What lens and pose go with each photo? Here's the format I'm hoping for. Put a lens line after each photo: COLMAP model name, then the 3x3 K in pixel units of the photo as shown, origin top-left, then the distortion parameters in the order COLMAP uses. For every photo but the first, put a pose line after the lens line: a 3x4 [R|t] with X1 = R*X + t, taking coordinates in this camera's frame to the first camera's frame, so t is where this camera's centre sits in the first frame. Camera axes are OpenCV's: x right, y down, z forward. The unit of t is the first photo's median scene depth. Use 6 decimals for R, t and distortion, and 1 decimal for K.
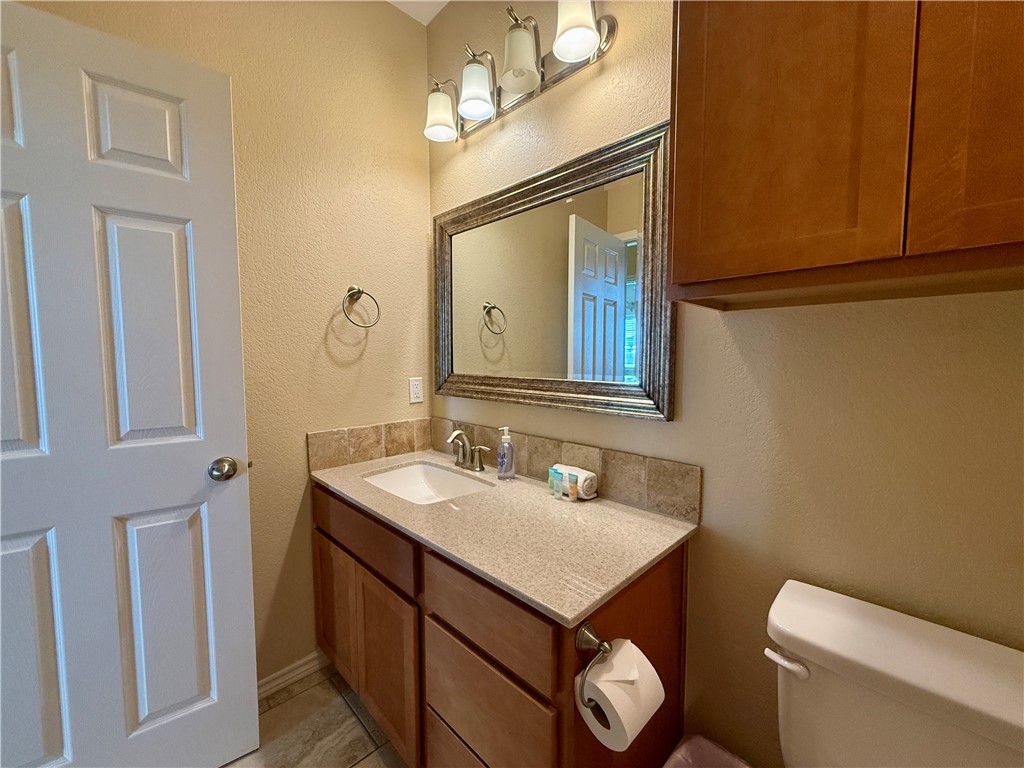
lens RADIAL K [[410.3, 0, 512.0], [0, 410.3, 384.0], [0, 0, 1]] dist [-0.000608, 0.000222]
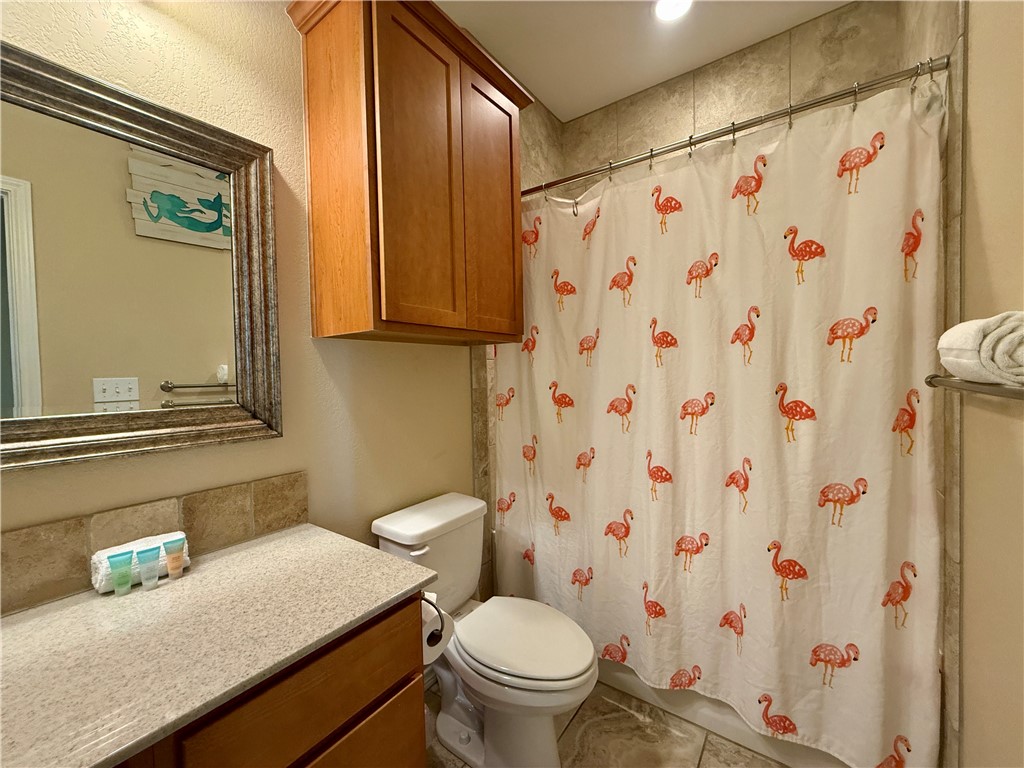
lens RADIAL K [[410.3, 0, 512.0], [0, 410.3, 384.0], [0, 0, 1]] dist [-0.000608, 0.000222]
pose [[-0.161734, -0.023705, 0.986550, -0.701525], [0.086797, 0.995495, 0.038149, -0.029096], [-0.983010, 0.091800, -0.158948, 0.556005]]
